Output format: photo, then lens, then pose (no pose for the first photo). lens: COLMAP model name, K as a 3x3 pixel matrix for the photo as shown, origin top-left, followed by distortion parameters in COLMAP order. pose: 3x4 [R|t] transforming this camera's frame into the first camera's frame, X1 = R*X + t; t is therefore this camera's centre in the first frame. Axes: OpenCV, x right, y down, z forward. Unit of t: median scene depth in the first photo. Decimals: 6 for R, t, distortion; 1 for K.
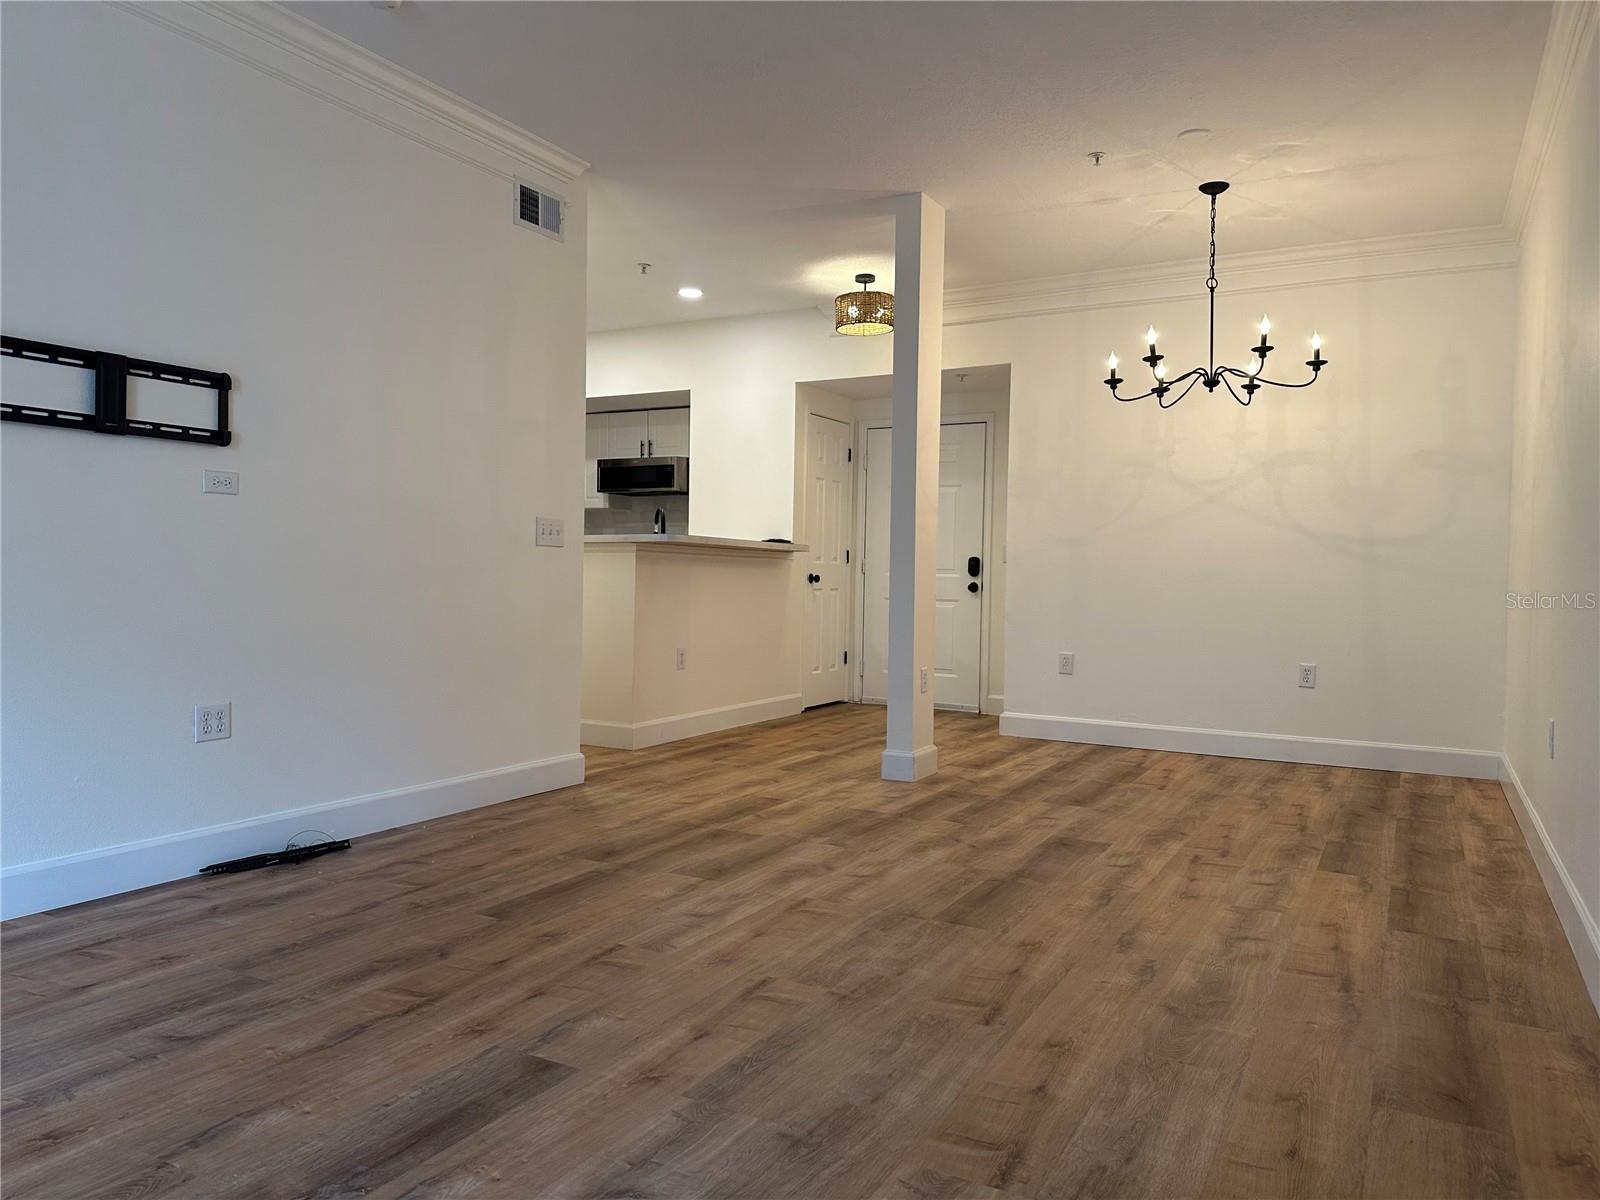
lens RADIAL K [[1122.8, 0, 790.6], [0, 1122.8, 595.6], [0, 0, 1]] dist [0.083207, -0.124858]
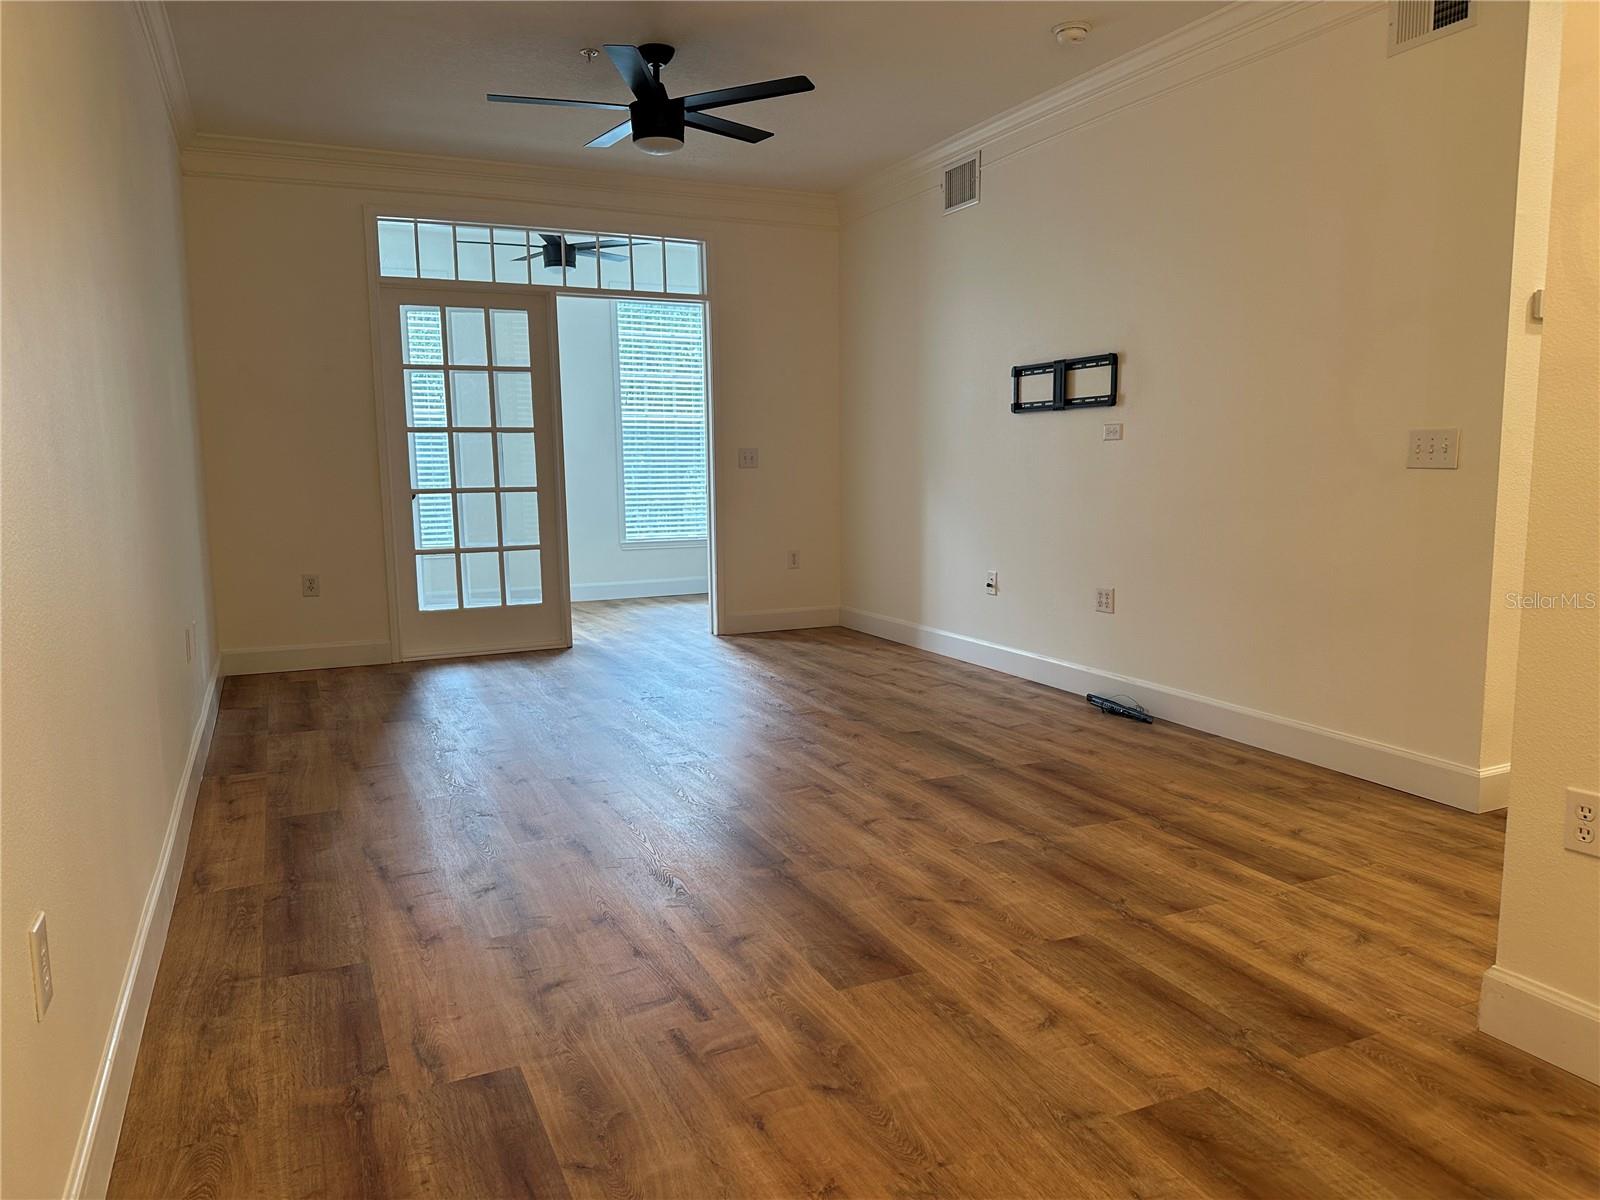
lens RADIAL K [[1122.8, 0, 790.6], [0, 1122.8, 595.6], [0, 0, 1]] dist [0.083207, -0.124858]
pose [[-0.601268, 0.088303, -0.794153, 0.915755], [-0.017208, 0.992214, 0.123354, -0.067124], [0.798862, 0.087835, -0.595067, 1.612448]]
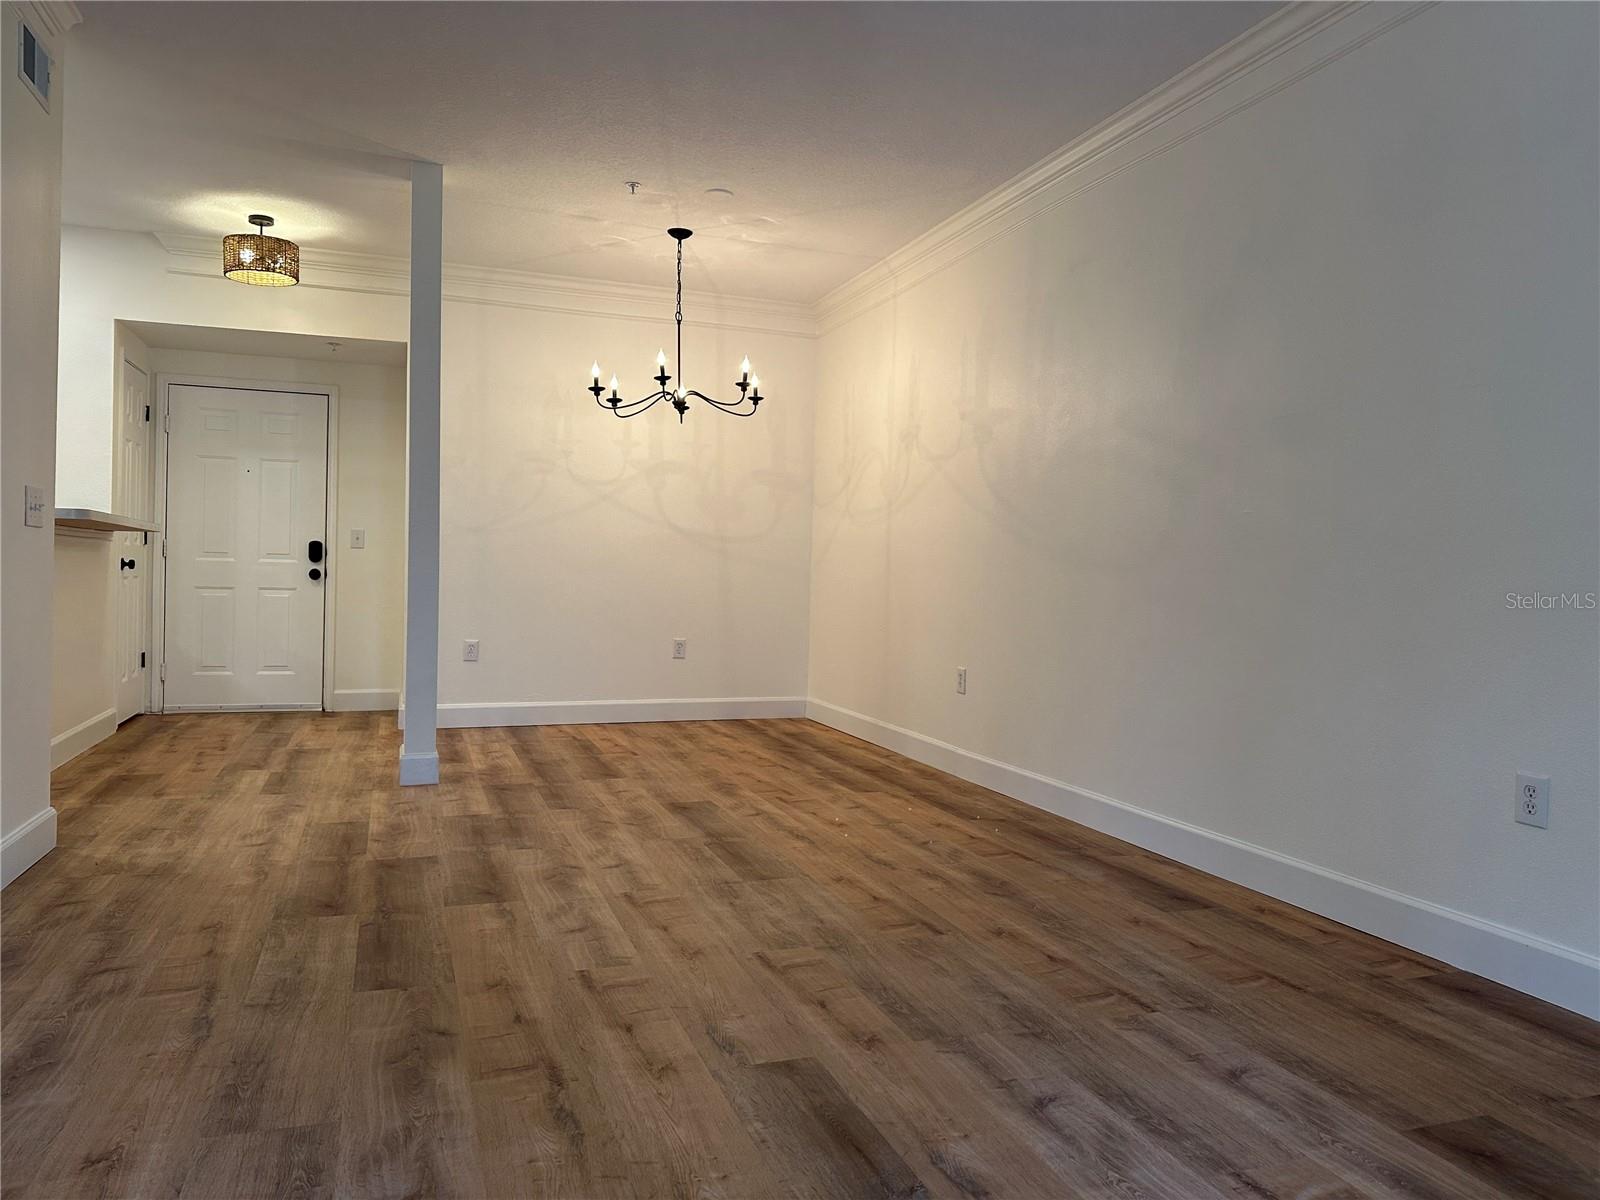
lens RADIAL K [[1115.4, 0, 808.1], [0, 1115.4, 601.8], [0, 0, 1]] dist [0.087575, -0.117358]
pose [[0.660577, -0.020845, 0.750468, -0.626769], [0.002142, 0.999663, 0.025882, -0.018902], [-0.750755, -0.015490, 0.660399, 0.211448]]
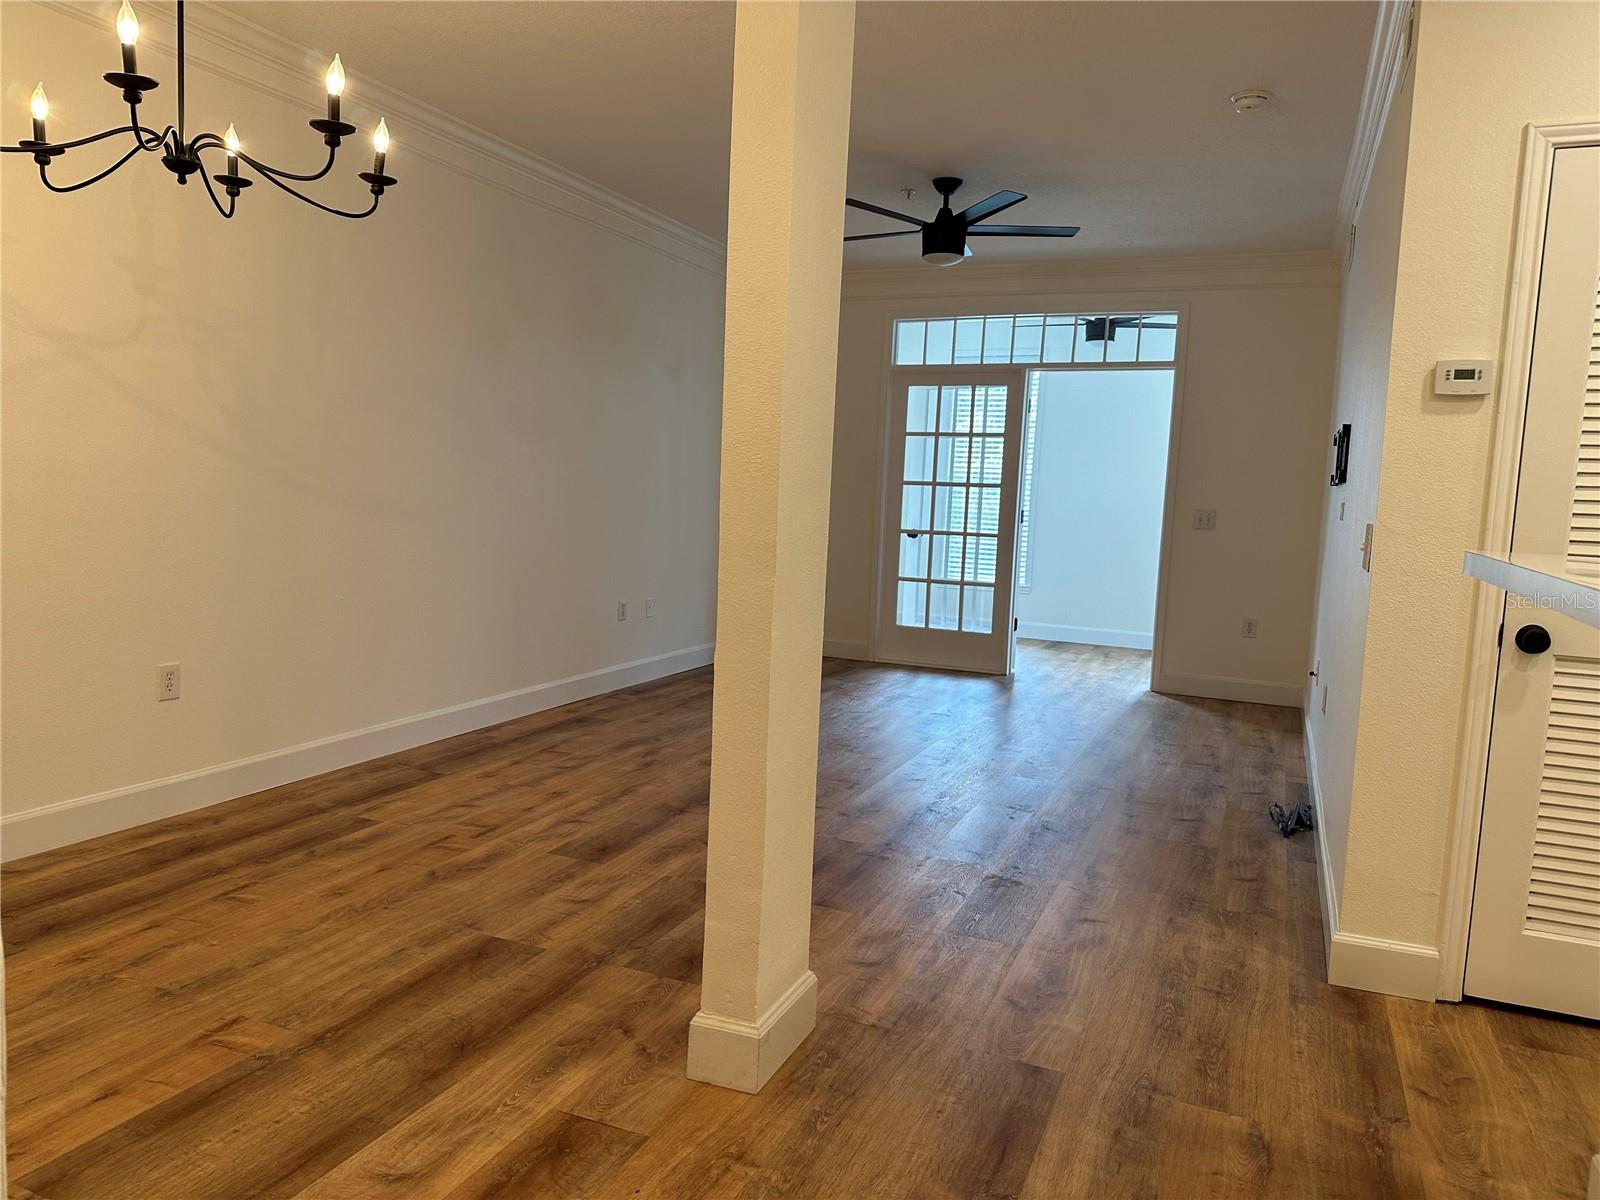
lens RADIAL K [[1094.5, 0, 779.4], [0, 1094.5, 599.4], [0, 0, 1]] dist [0.170058, -0.332982]
pose [[-0.994475, -0.050358, -0.092103, 0.235844], [-0.061398, 0.990721, 0.121256, -0.120408], [0.085142, 0.126241, -0.988339, 2.287798]]
